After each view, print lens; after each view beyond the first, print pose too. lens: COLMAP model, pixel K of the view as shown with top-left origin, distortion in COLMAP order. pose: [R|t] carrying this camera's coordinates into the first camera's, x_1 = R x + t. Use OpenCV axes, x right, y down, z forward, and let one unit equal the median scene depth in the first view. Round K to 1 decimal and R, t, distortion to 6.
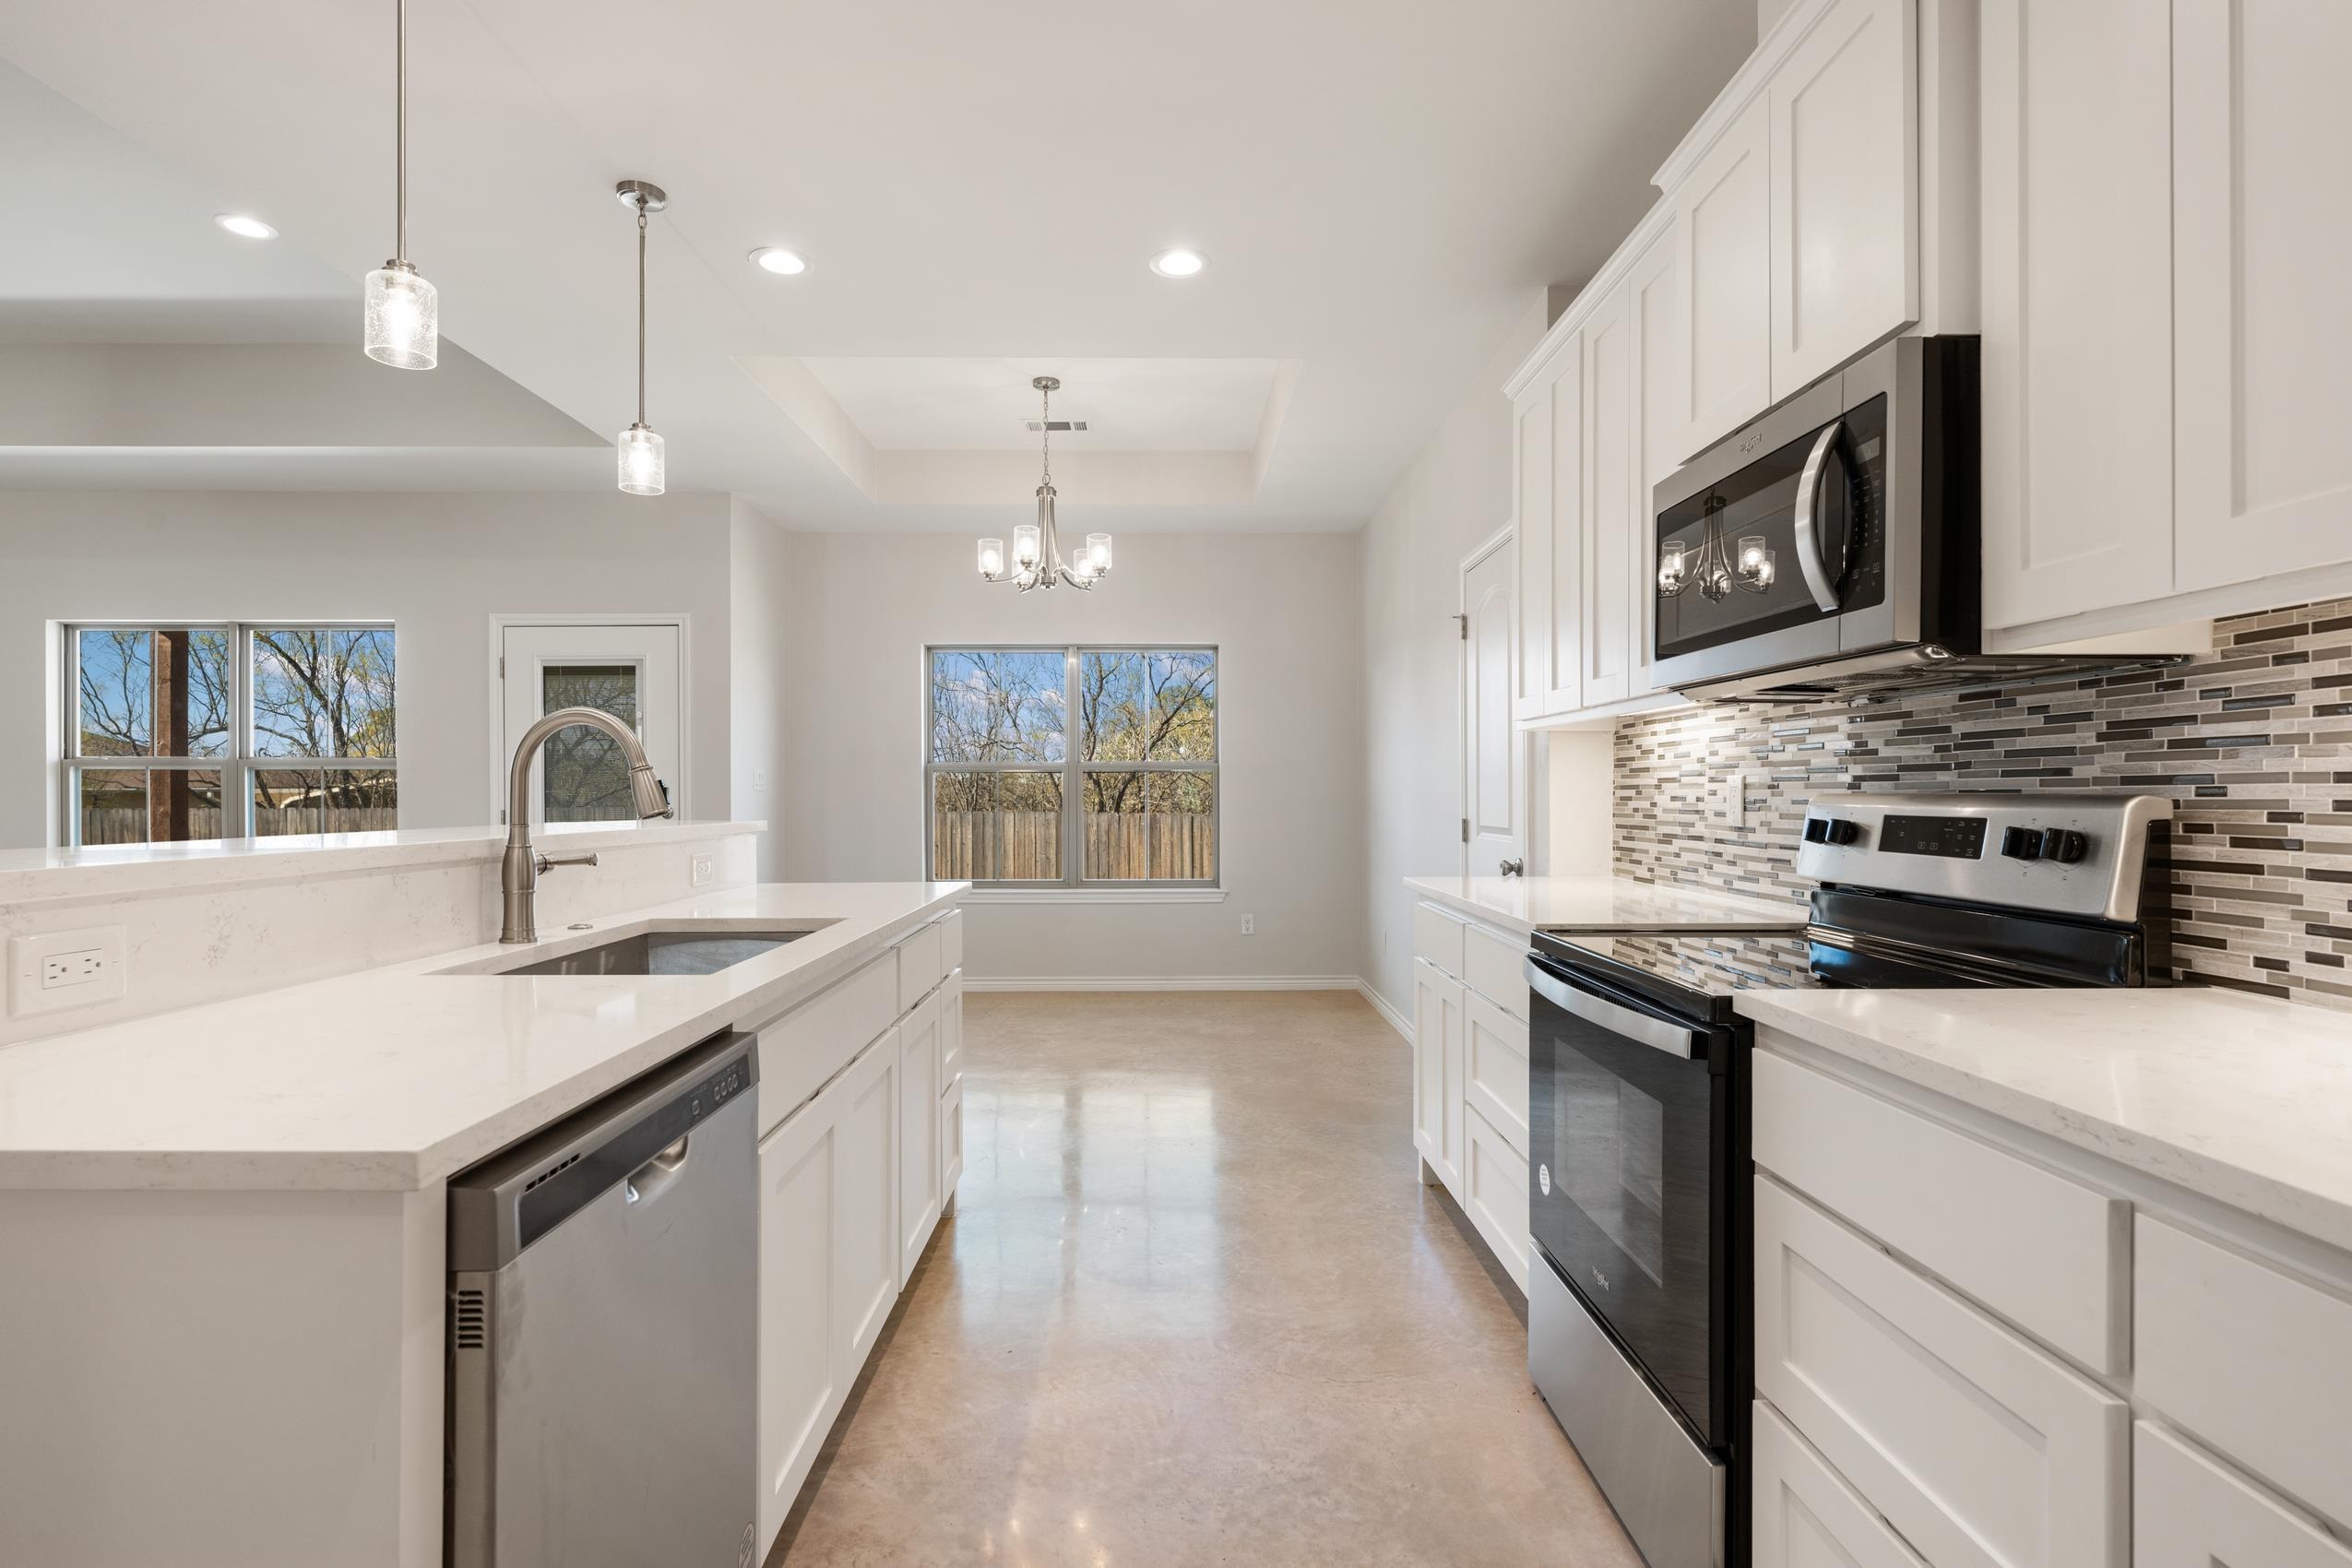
lens RADIAL K [[1122.3, 0, 1179.9], [0, 1122.3, 788.8], [0, 0, 1]] dist [-0.003458, 0.000945]
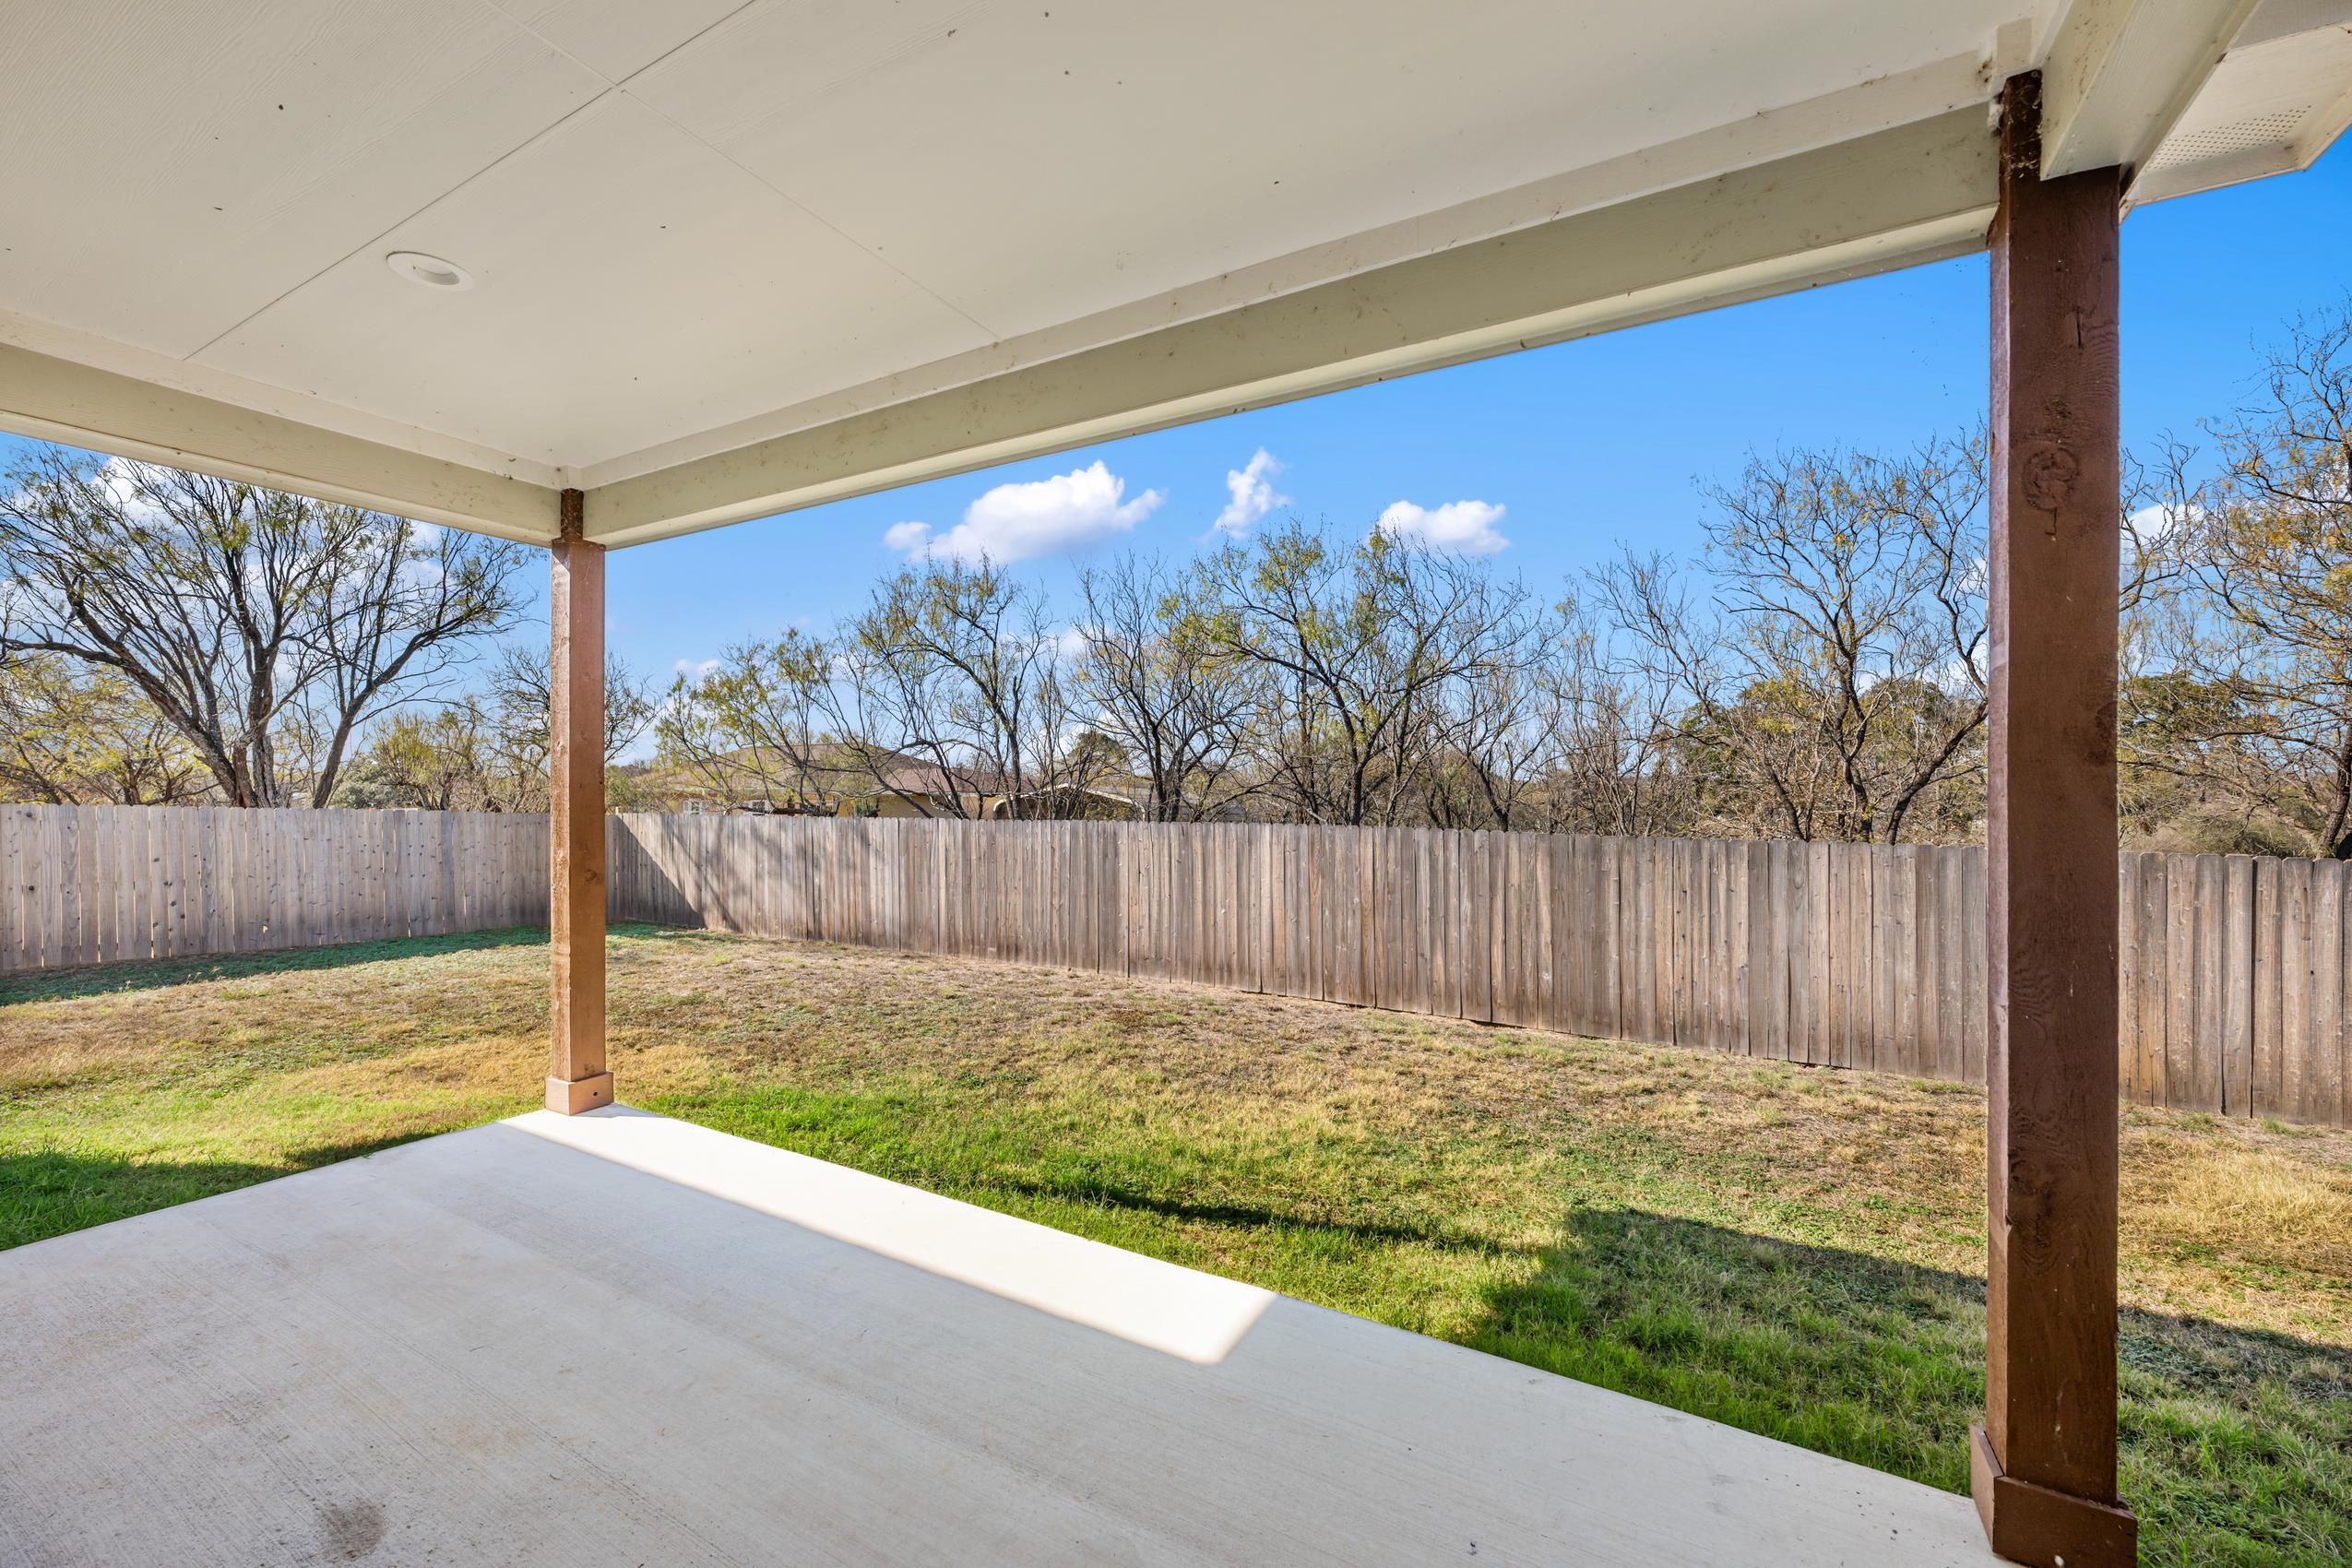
lens RADIAL K [[929.5, 0, 1168.1], [0, 929.5, 798.0], [0, 0, 1]] dist [-0.001060, 0.000340]
pose [[0.859129, 0.002964, -0.511750, -1.286399], [0.001609, 0.999963, 0.008493, -0.050474], [0.511756, -0.008120, 0.859093, 2.535102]]
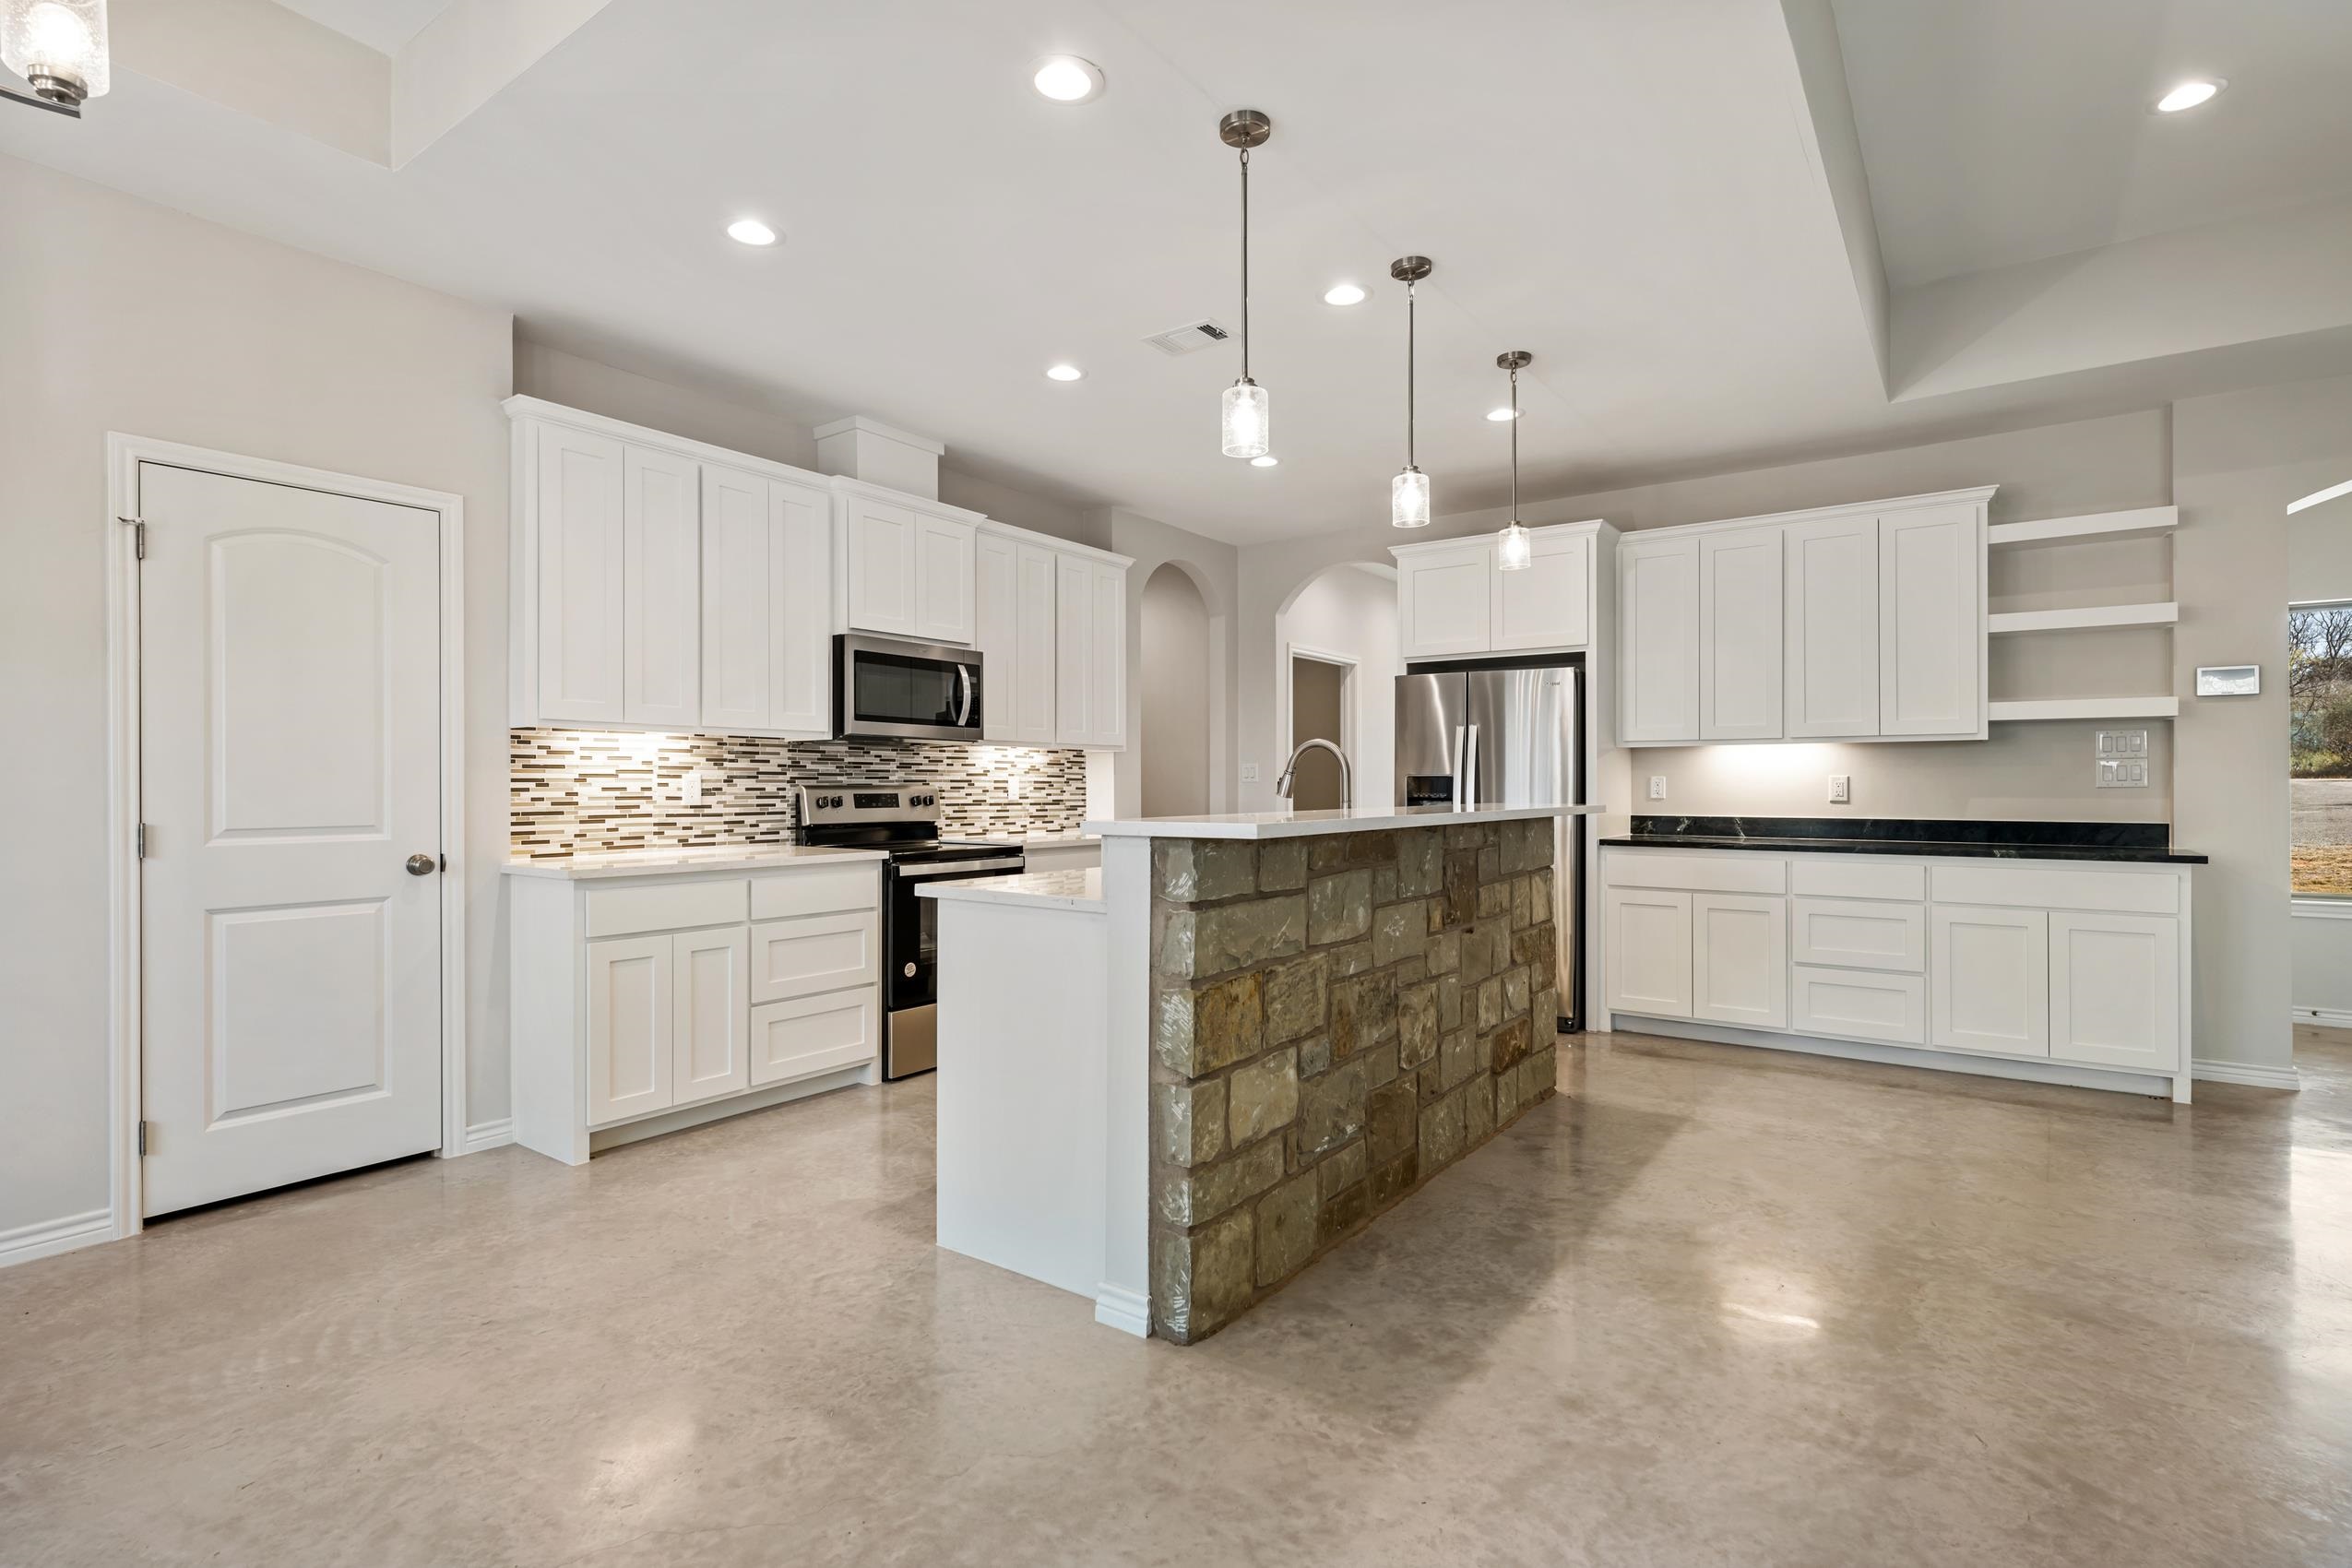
lens RADIAL K [[1122.3, 0, 1168.8], [0, 1122.3, 784.1], [0, 0, 1]] dist [-0.003458, 0.000945]
pose [[-0.796576, 0.000798, 0.604538, -1.226331], [-0.001616, 0.999993, -0.003450, 0.008281], [-0.604537, -0.003725, -0.796569, 2.195687]]
